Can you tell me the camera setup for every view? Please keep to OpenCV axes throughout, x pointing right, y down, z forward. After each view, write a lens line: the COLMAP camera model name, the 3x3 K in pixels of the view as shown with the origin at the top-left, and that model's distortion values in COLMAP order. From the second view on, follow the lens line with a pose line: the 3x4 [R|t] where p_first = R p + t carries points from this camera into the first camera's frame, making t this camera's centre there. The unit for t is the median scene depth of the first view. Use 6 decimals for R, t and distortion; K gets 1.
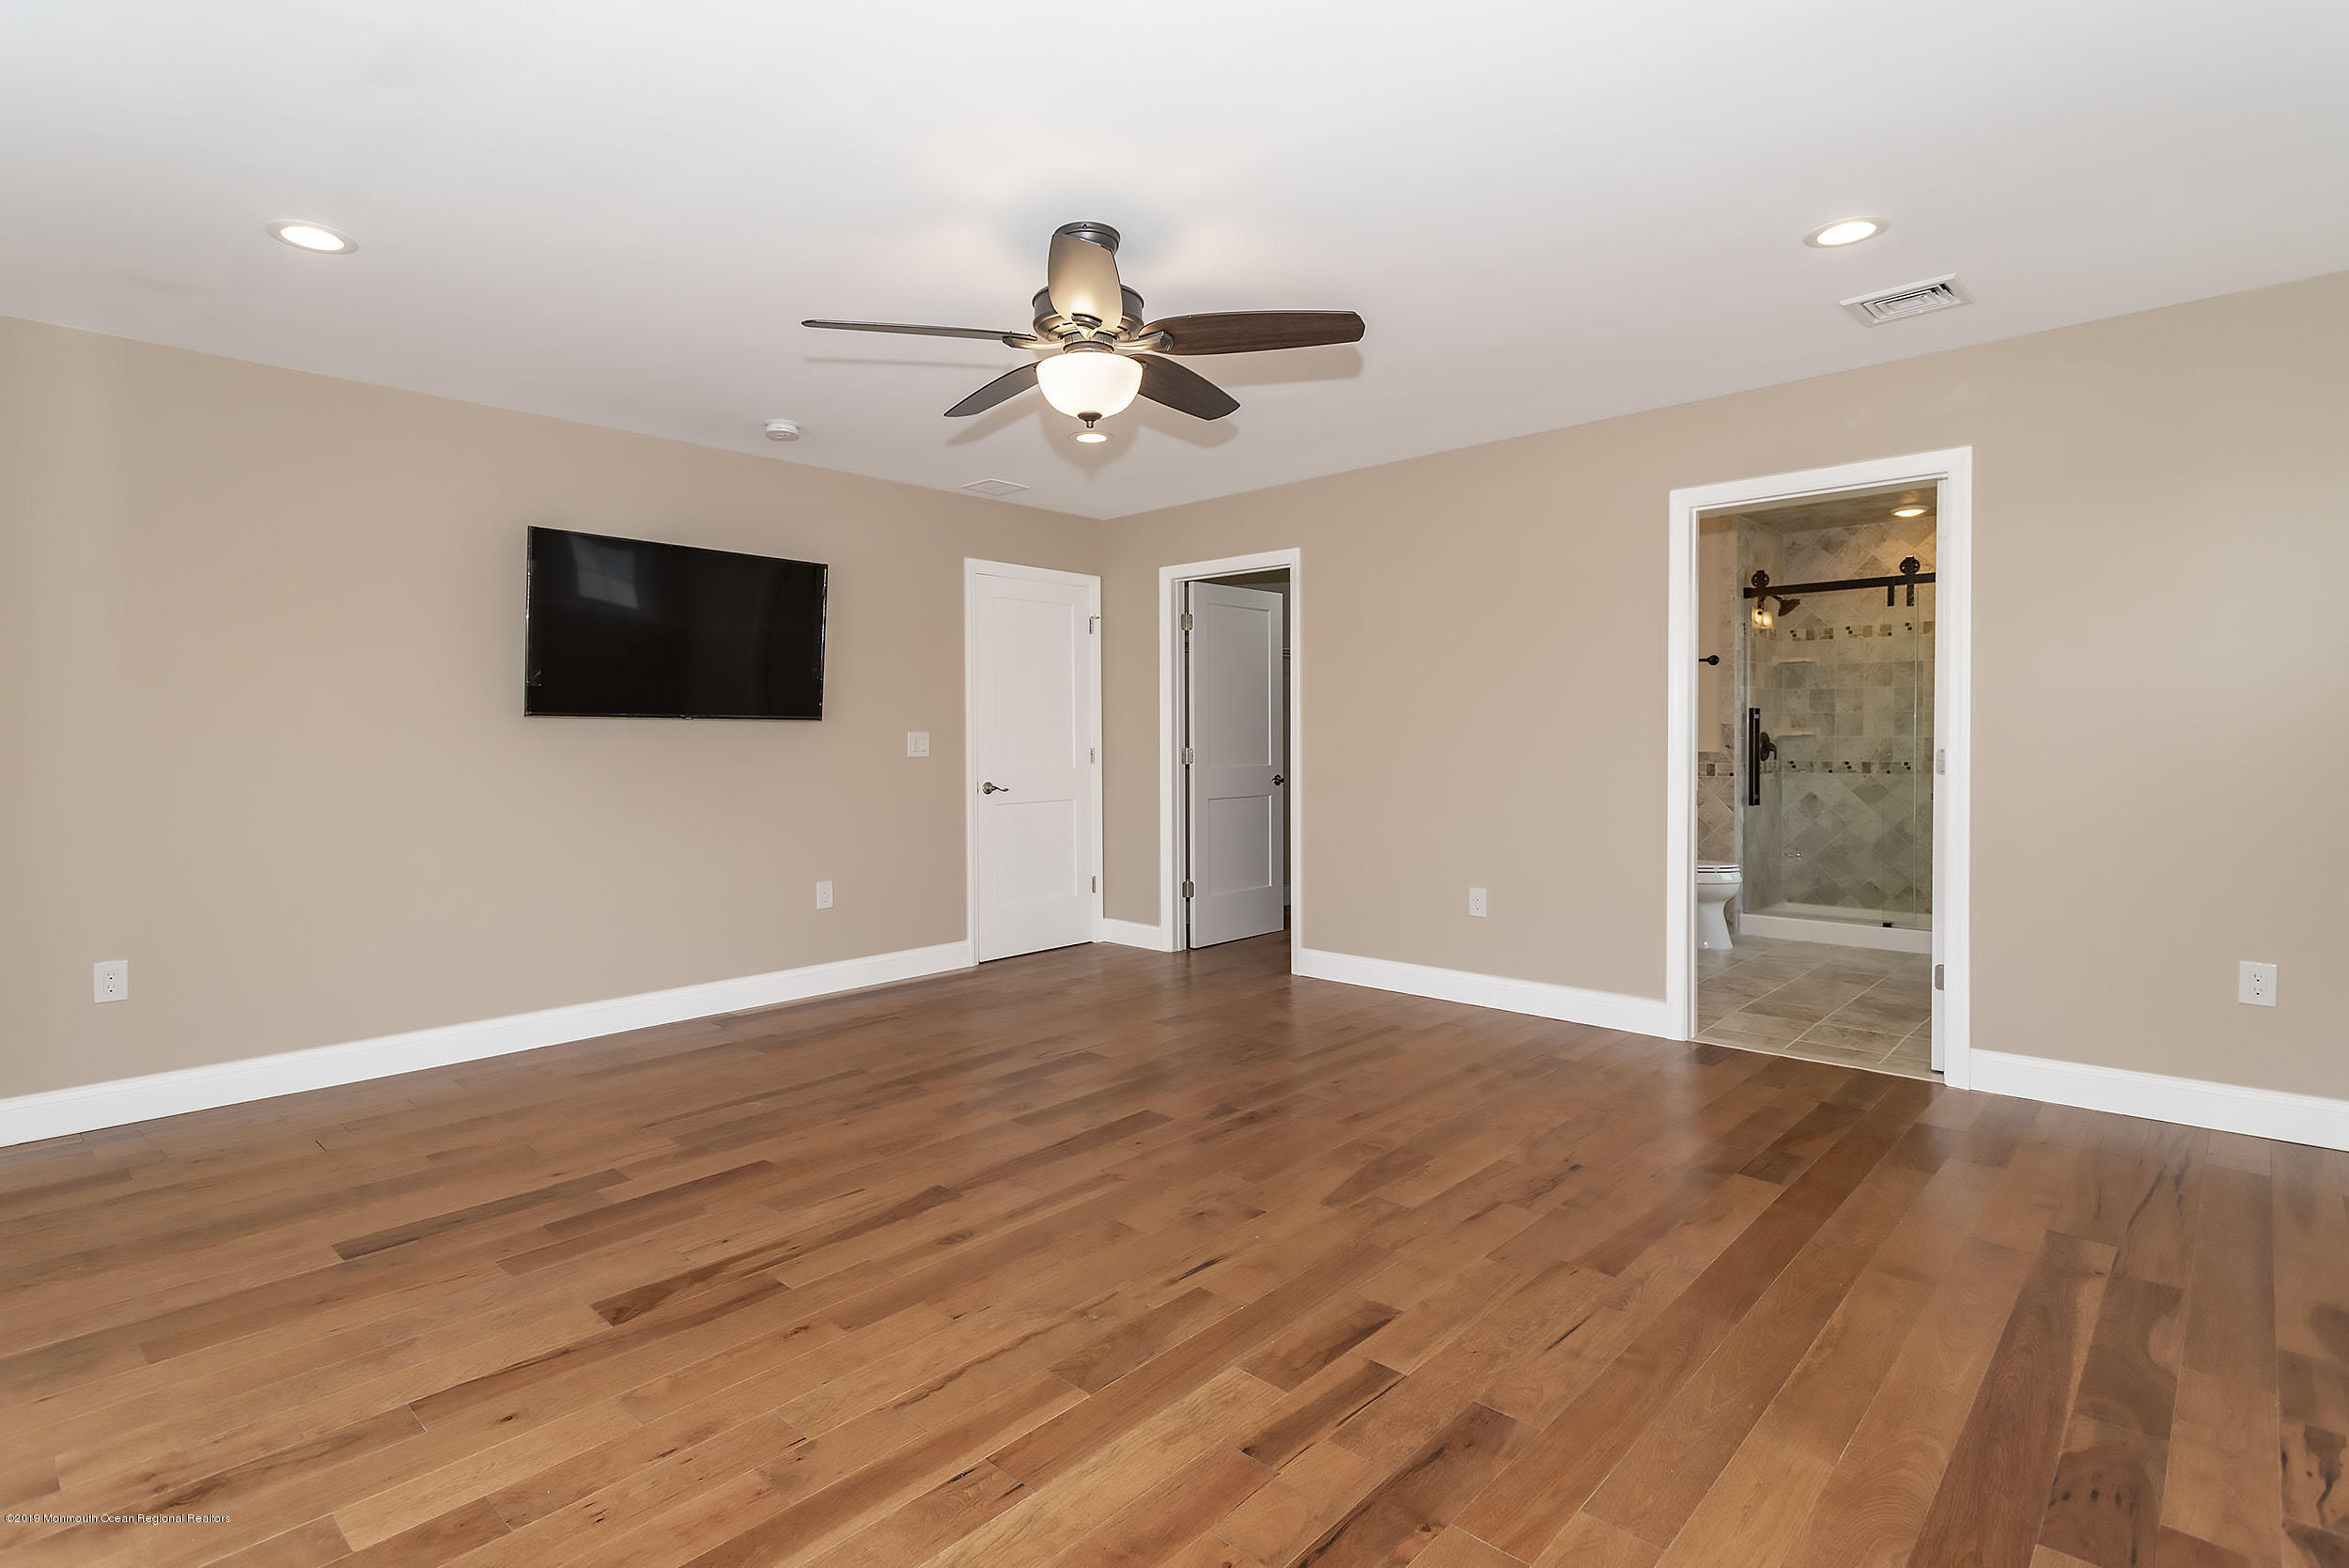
lens RADIAL K [[1141.2, 0, 1157.8], [0, 1141.2, 770.8], [0, 0, 1]] dist [0.019245, -0.004169]
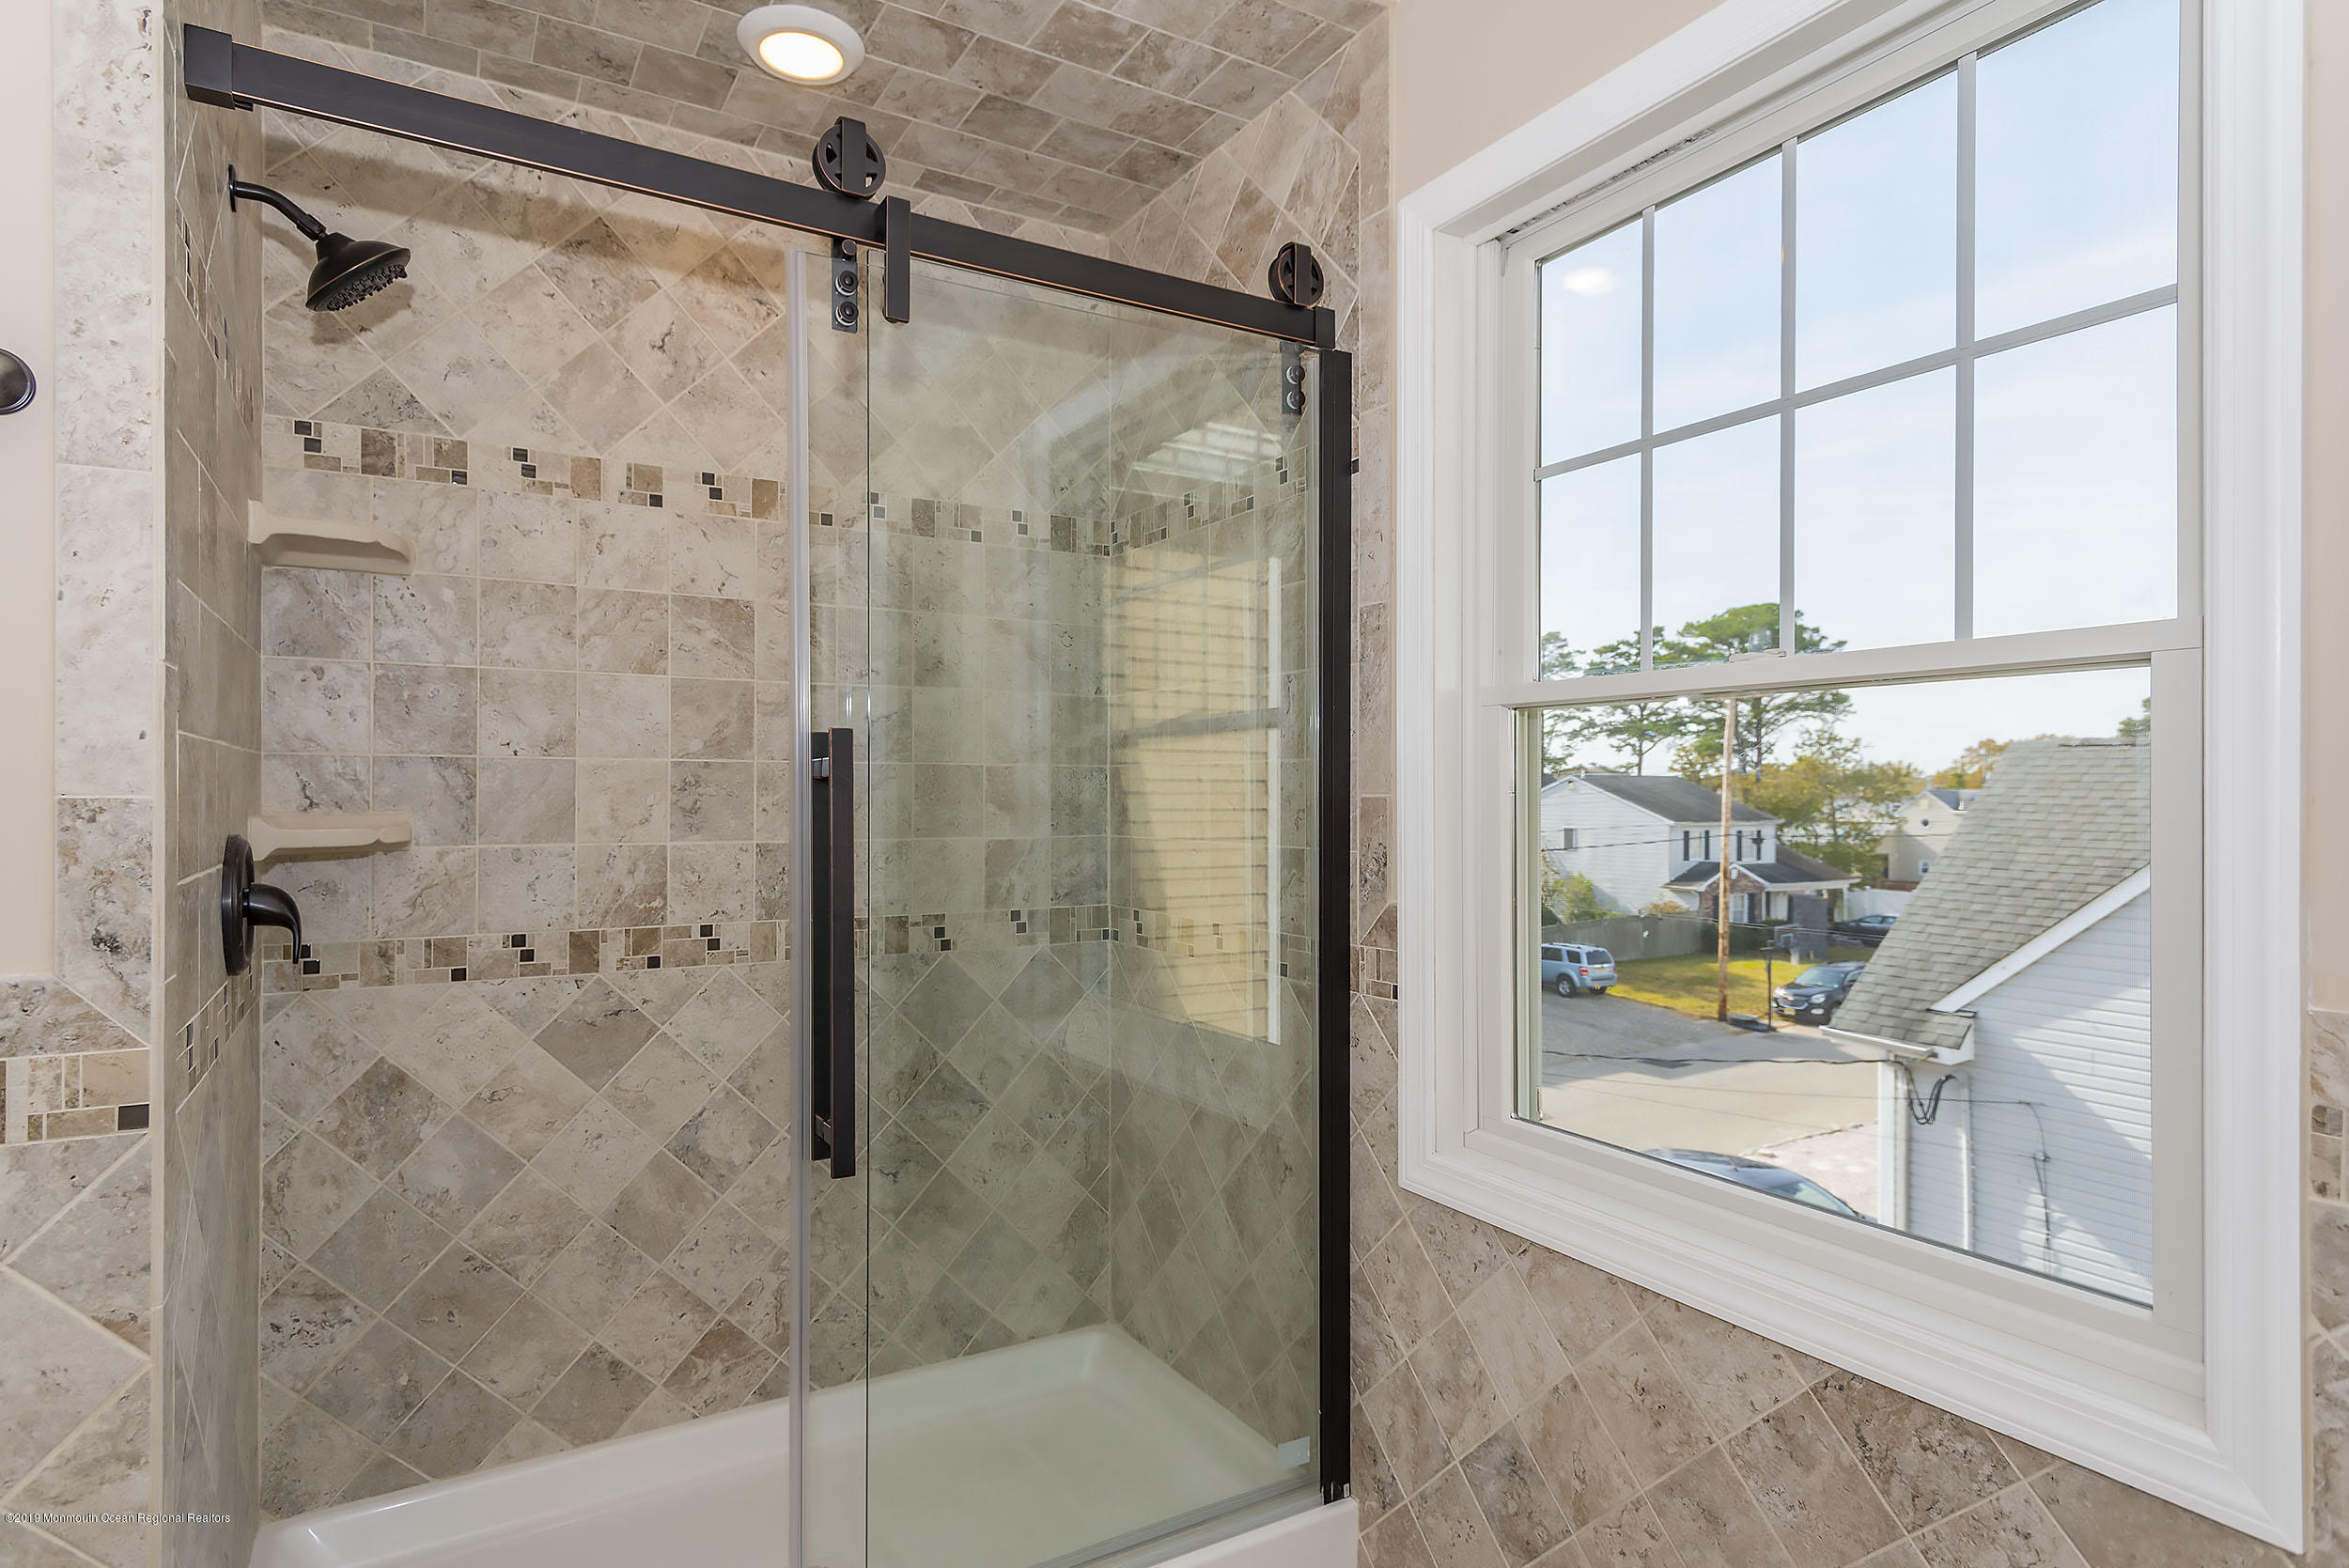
lens RADIAL K [[1263.2, 0, 1161.3], [0, 1263.2, 784.7], [0, 0, 1]] dist [0.017574, 0.001393]
pose [[0.278615, 0.017266, 0.960248, 0.354221], [0.021633, 0.999472, -0.024248, -0.033941], [-0.960159, 0.027528, 0.278094, 0.777288]]
